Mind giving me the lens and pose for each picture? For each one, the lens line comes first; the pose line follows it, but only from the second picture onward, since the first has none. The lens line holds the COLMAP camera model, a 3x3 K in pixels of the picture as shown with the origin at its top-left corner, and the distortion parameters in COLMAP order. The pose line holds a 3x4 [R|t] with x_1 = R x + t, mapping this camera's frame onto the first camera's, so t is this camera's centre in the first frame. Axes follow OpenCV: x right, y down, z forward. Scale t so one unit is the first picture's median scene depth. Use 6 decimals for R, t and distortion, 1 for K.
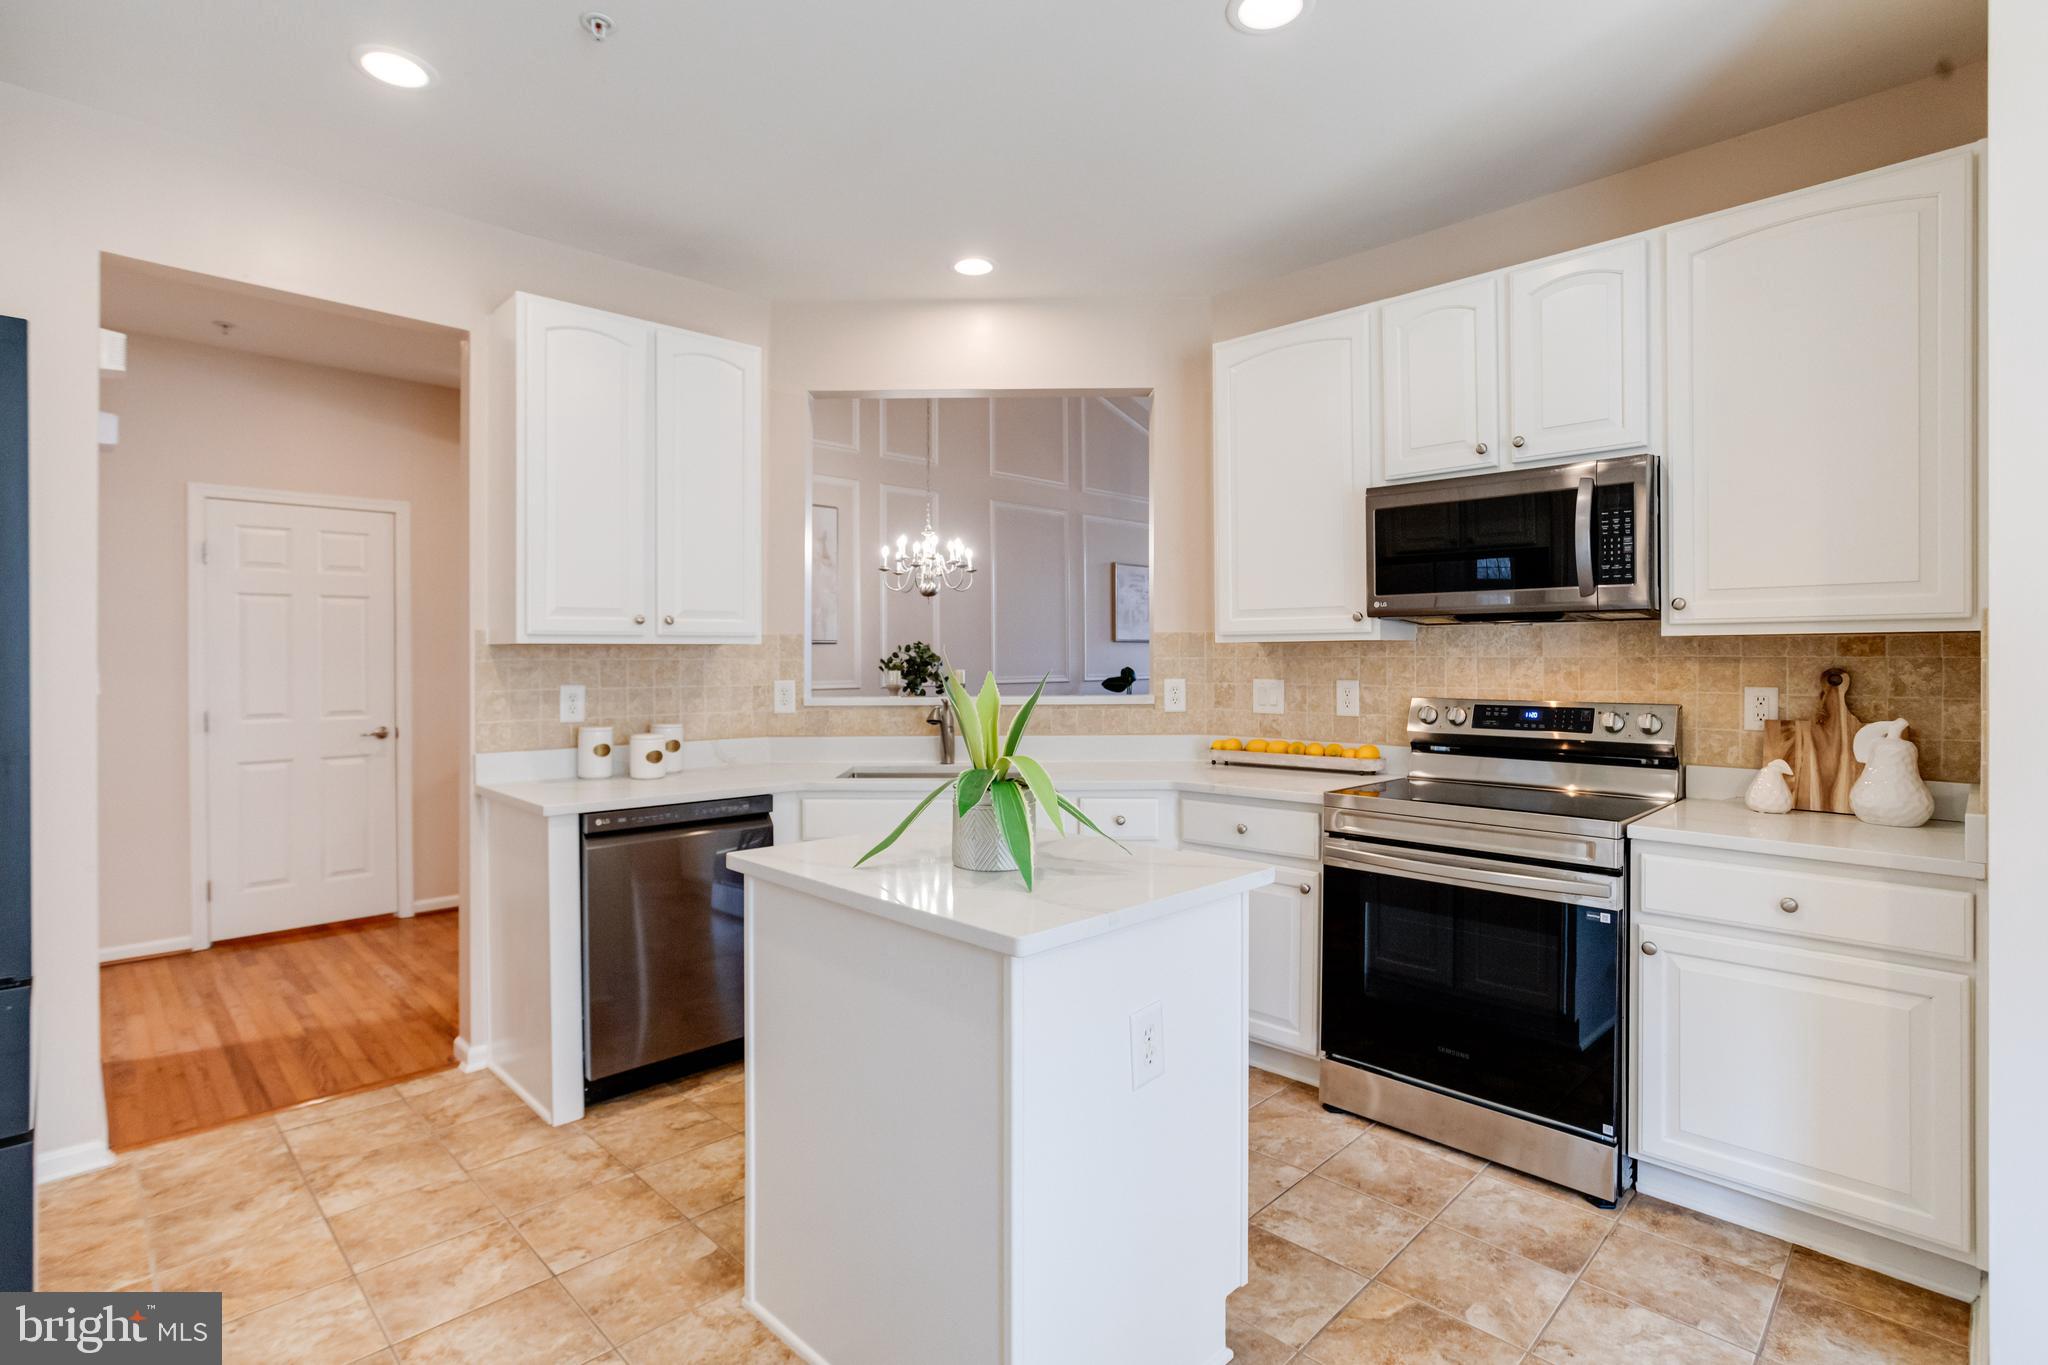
lens RADIAL K [[988.3, 0, 994.5], [0, 988.3, 655.8], [0, 0, 1]] dist [-0.042095, 0.022578]
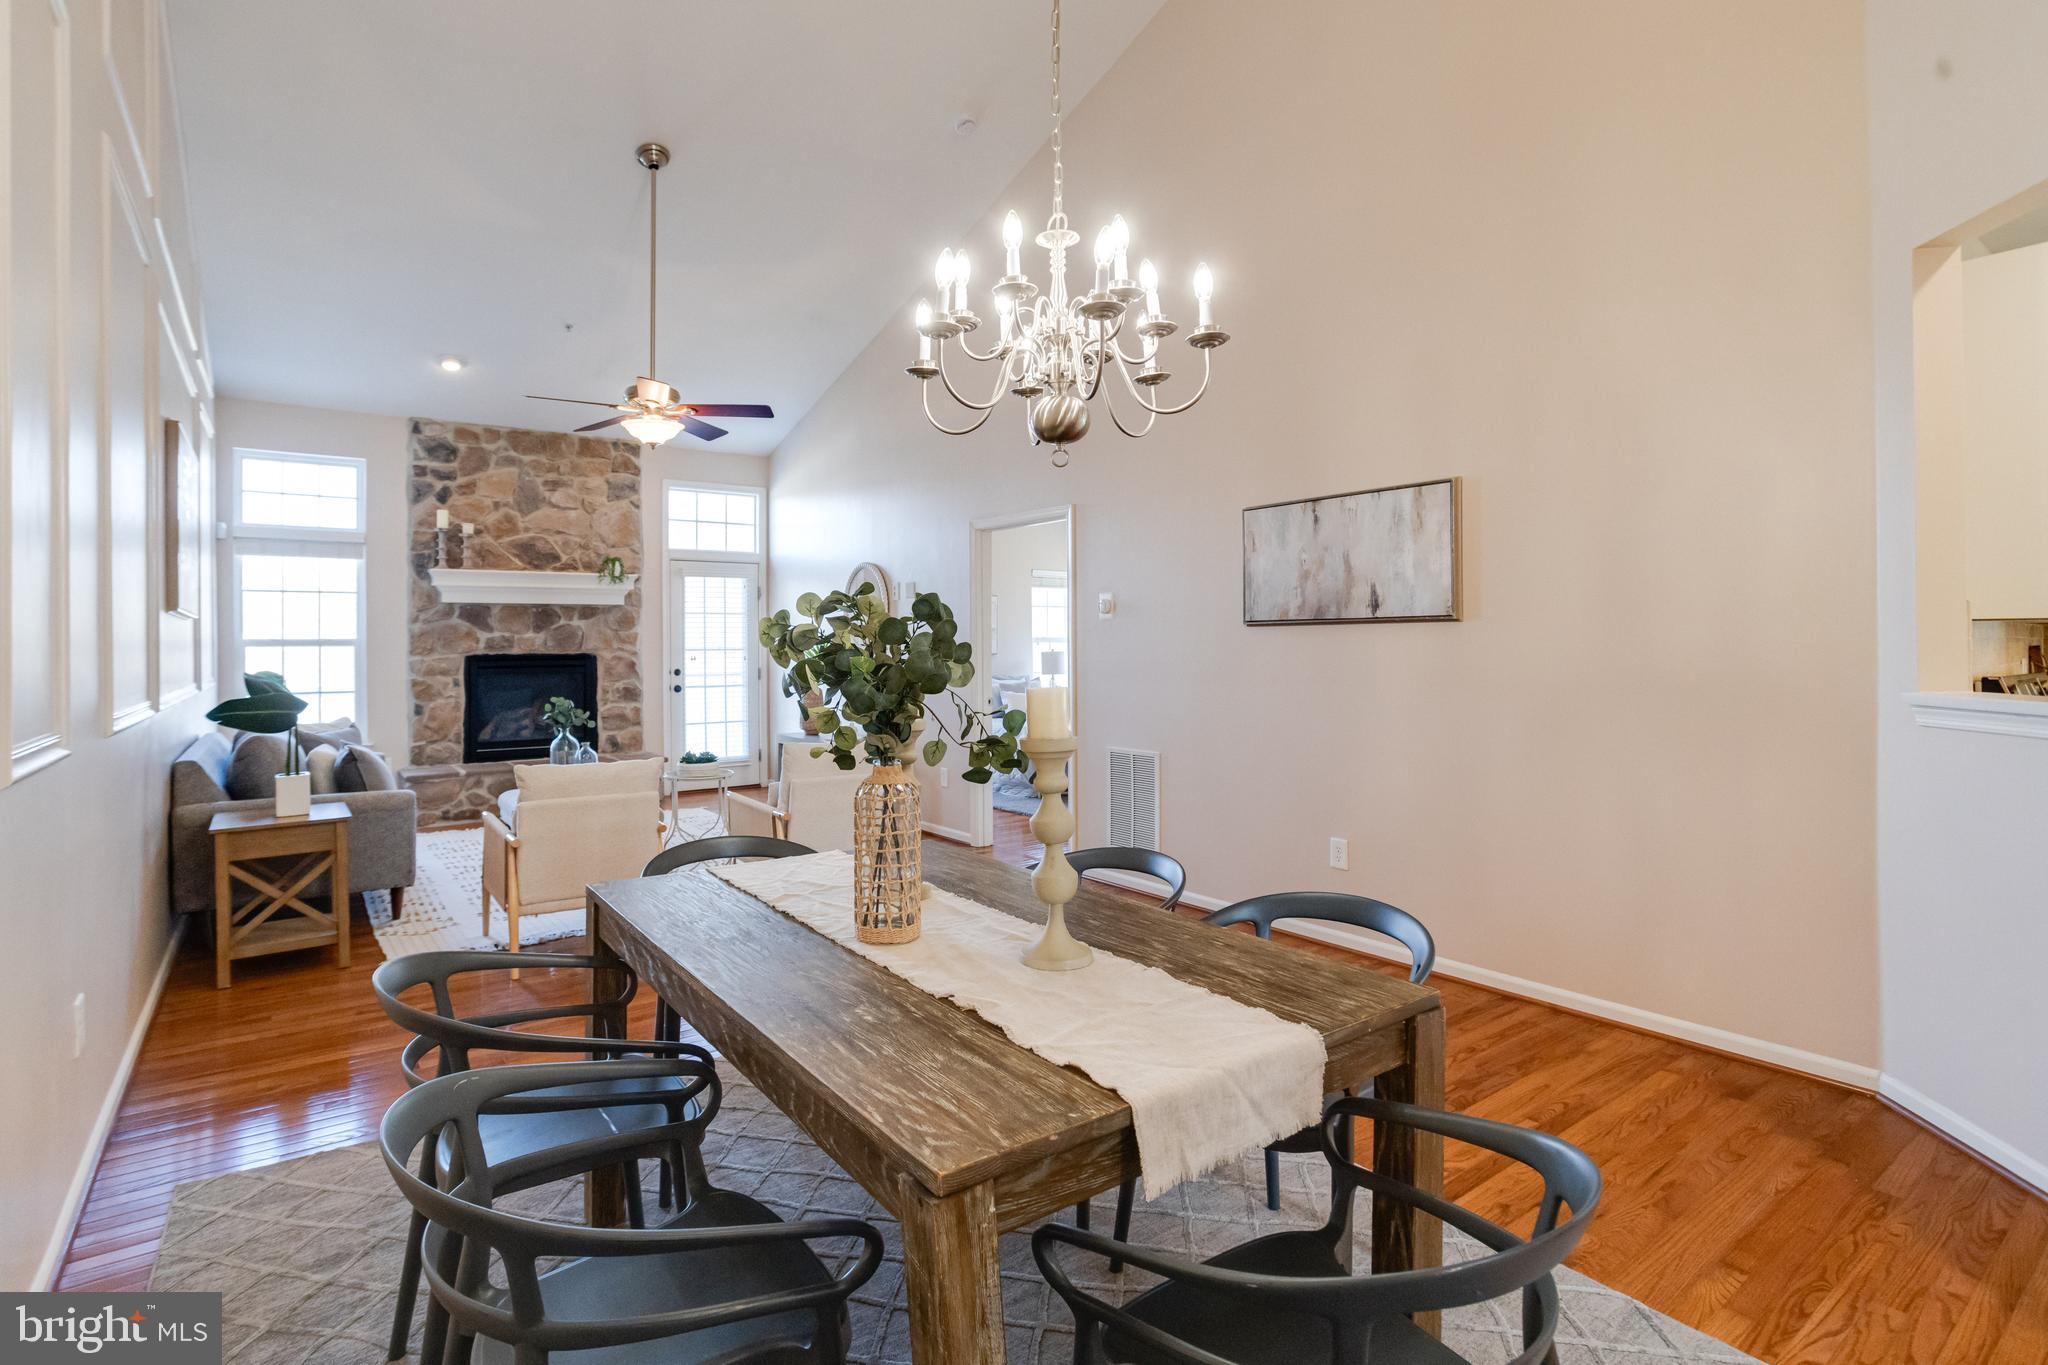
lens RADIAL K [[988.3, 0, 1010.9], [0, 988.3, 631.6], [0, 0, 1]] dist [-0.042095, 0.022578]
pose [[0.128112, 0.013913, 0.991662, -0.720098], [0.008675, 0.999848, -0.015148, 0.007519], [-0.991722, 0.010543, 0.127972, 1.888344]]
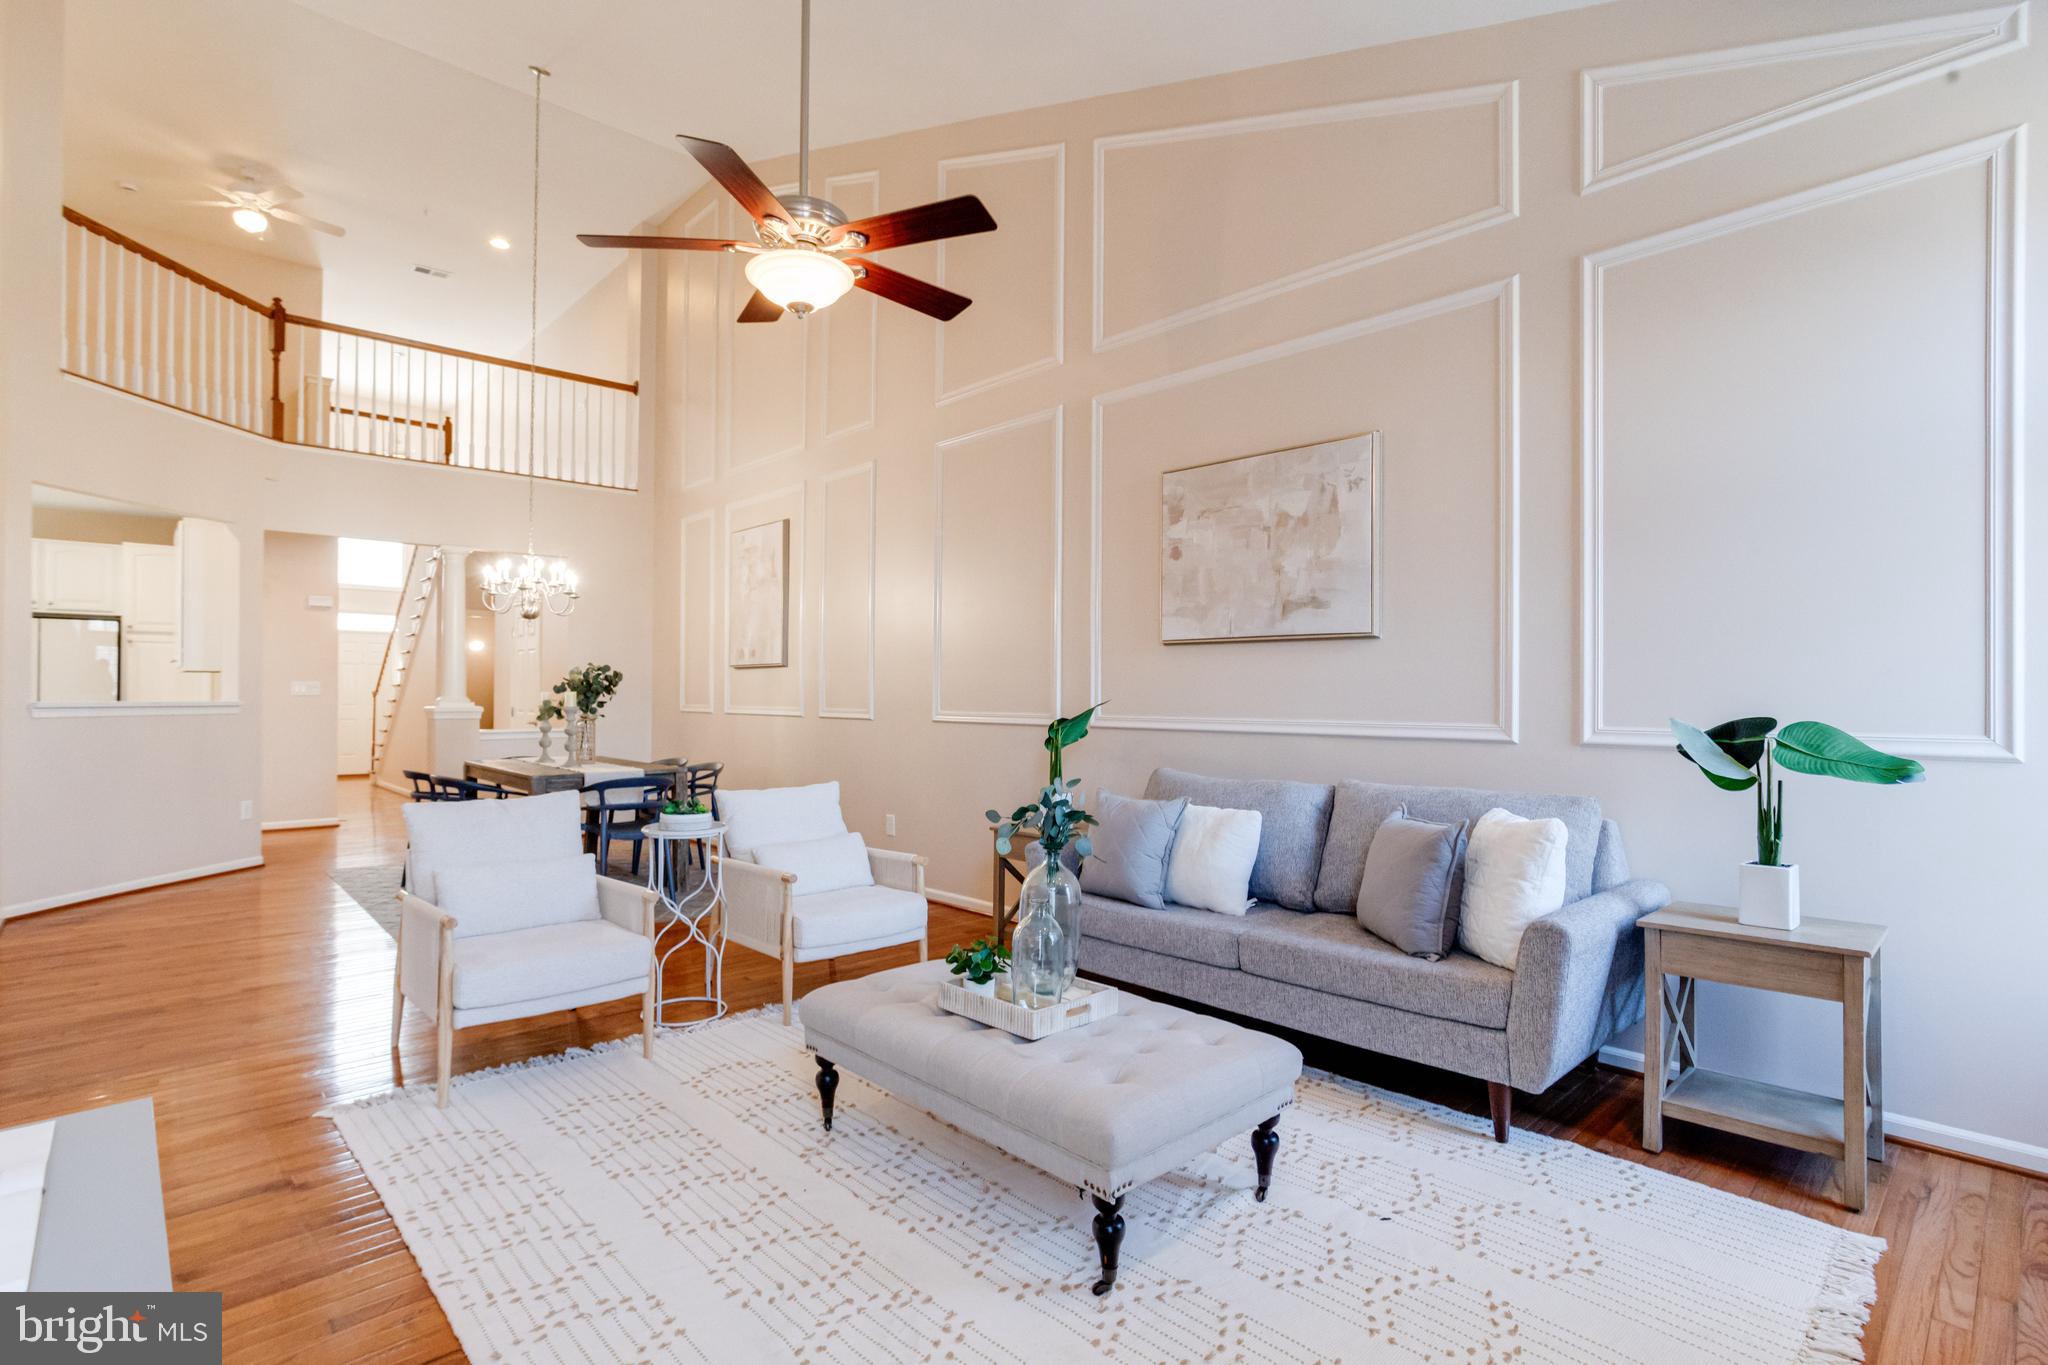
lens RADIAL K [[988.3, 0, 1012.0], [0, 988.3, 695.0], [0, 0, 1]] dist [-0.042095, 0.022578]
pose [[-0.021229, 0.002098, -0.999772, 1.801677], [-0.006103, 0.999979, 0.002228, 0.024873], [0.999756, 0.006149, -0.021216, 2.931780]]
